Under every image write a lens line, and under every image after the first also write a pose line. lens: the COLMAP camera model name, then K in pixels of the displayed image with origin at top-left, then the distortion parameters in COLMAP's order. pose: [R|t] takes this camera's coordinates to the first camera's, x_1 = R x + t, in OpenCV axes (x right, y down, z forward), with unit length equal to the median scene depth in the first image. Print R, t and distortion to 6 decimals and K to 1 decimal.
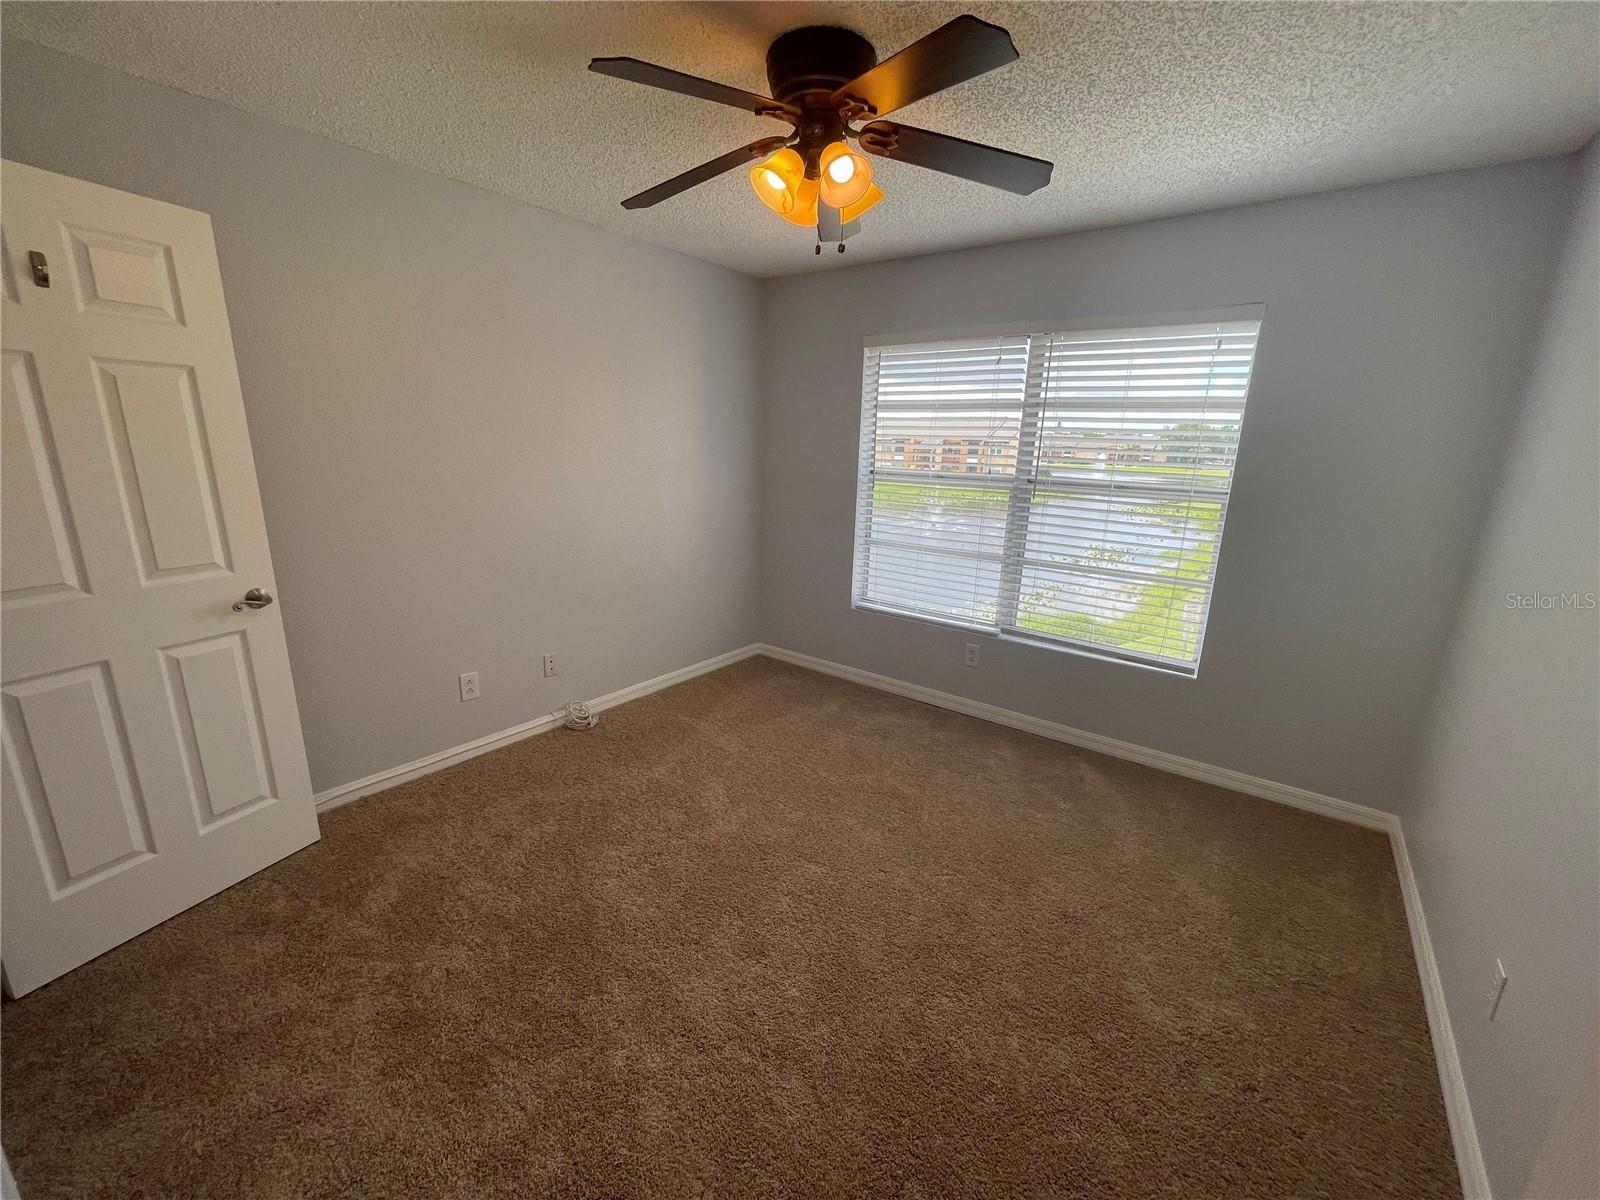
lens RADIAL K [[648.0, 0, 792.0], [0, 648.0, 606.9], [0, 0, 1]] dist [0.001485, -0.000173]
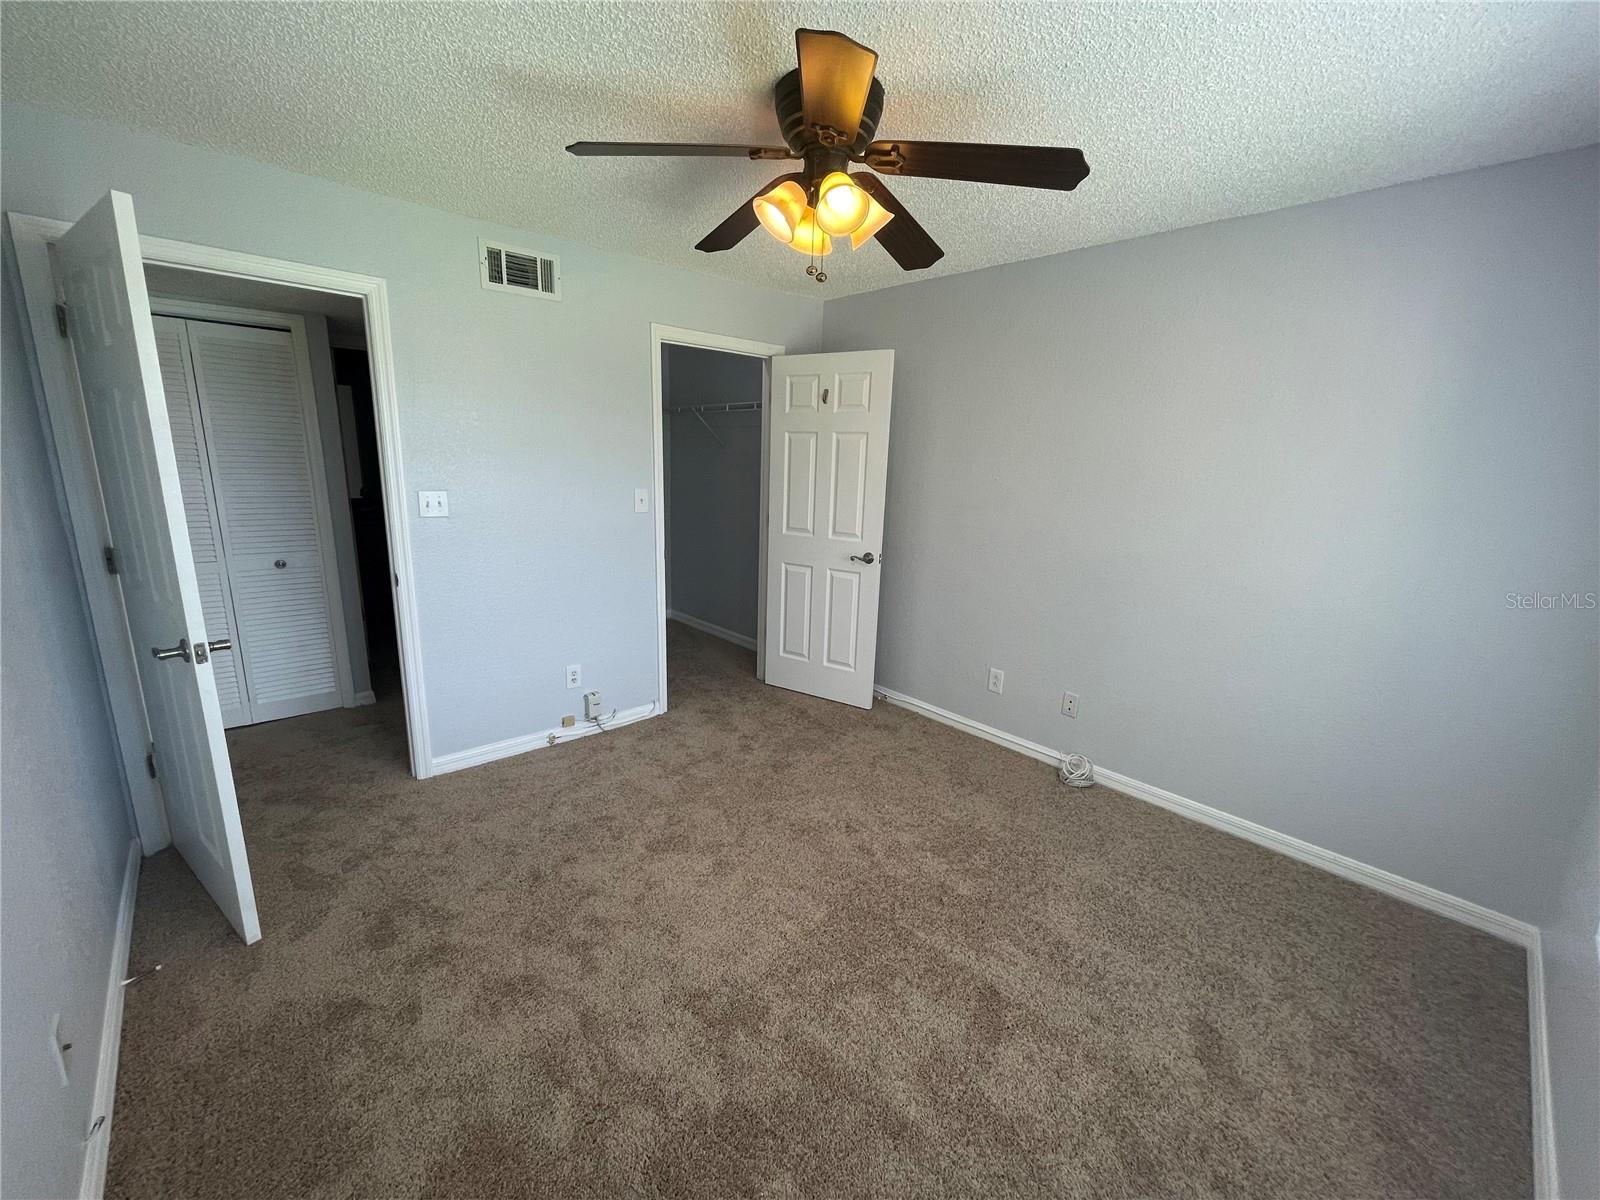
lens RADIAL K [[648.0, 0, 803.0], [0, 648.0, 594.1], [0, 0, 1]] dist [0.001485, -0.000173]
pose [[-0.171792, 0.183548, -0.967883, 0.868303], [-0.273157, 0.935090, 0.225813, -0.251175], [0.946506, 0.303177, -0.110503, 0.975477]]
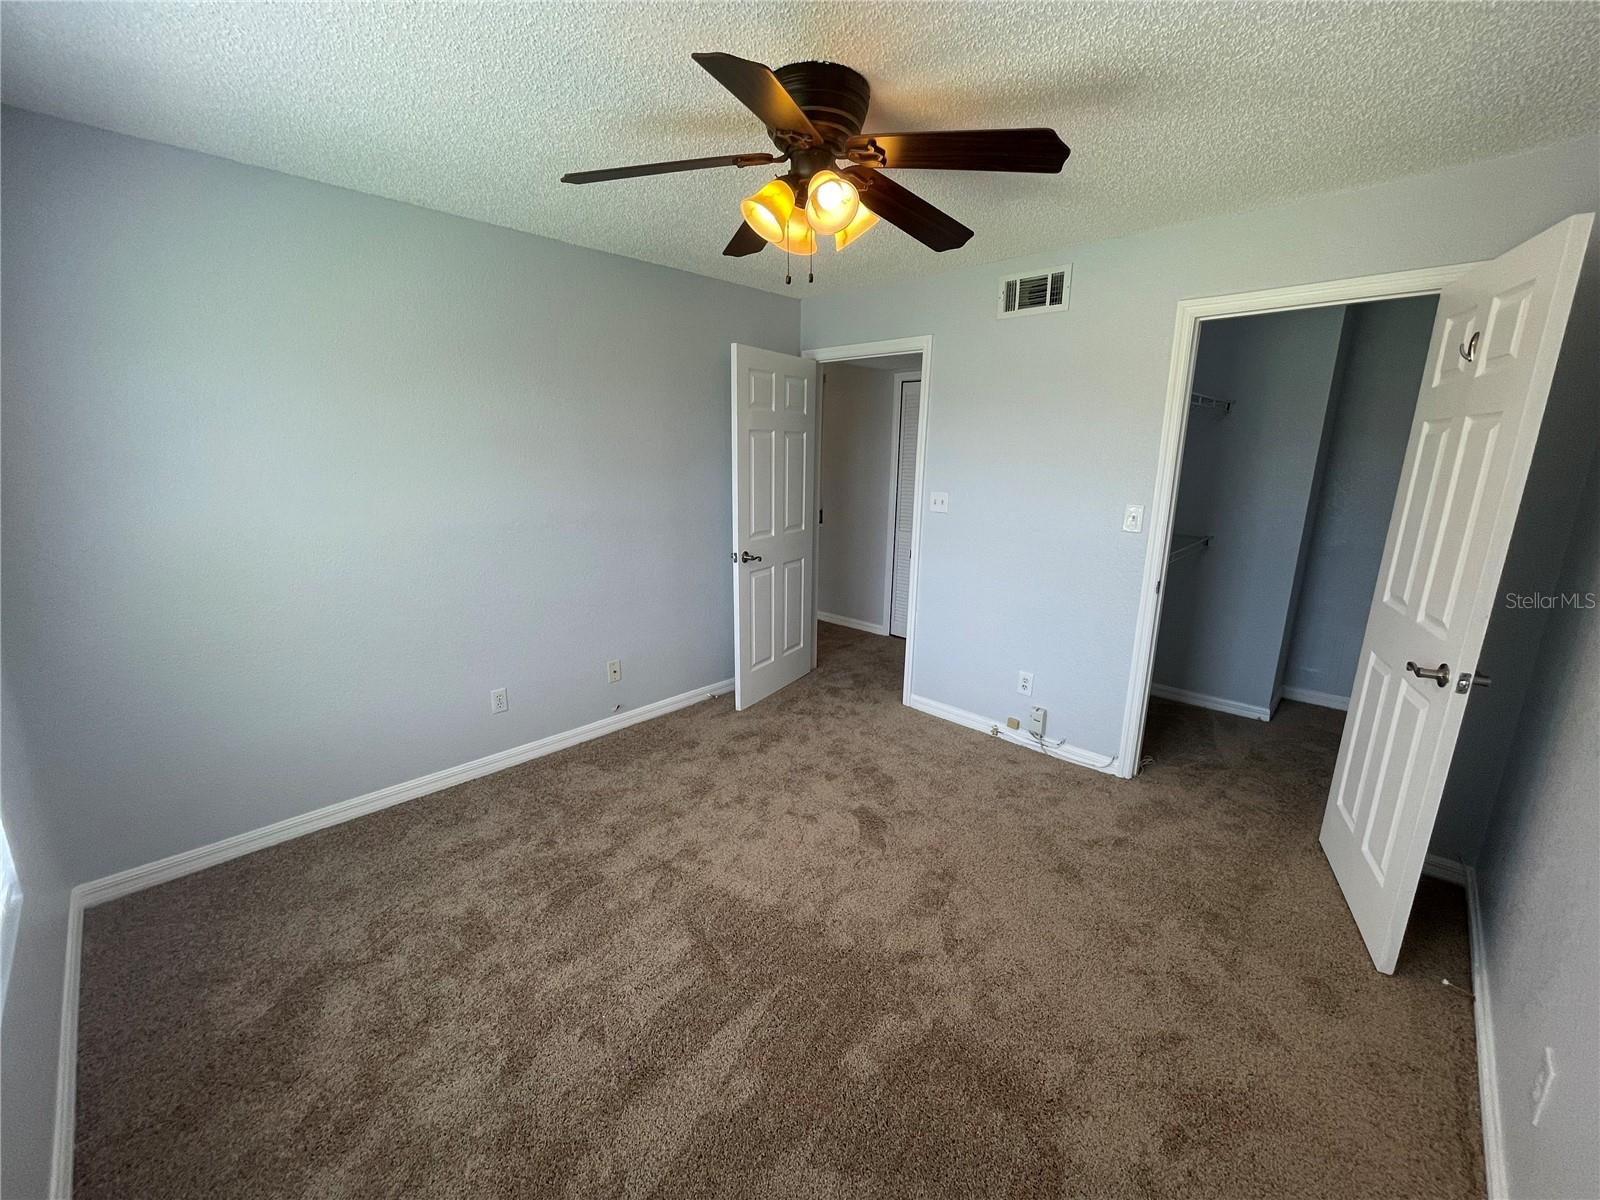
lens RADIAL K [[648.0, 0, 795.5], [0, 648.0, 598.2], [0, 0, 1]] dist [0.001485, -0.000173]
pose [[-0.993550, -0.056953, 0.098057, -0.054152], [-0.006067, 0.890187, 0.455555, -0.450011], [-0.113234, 0.452021, -0.884791, 1.667287]]
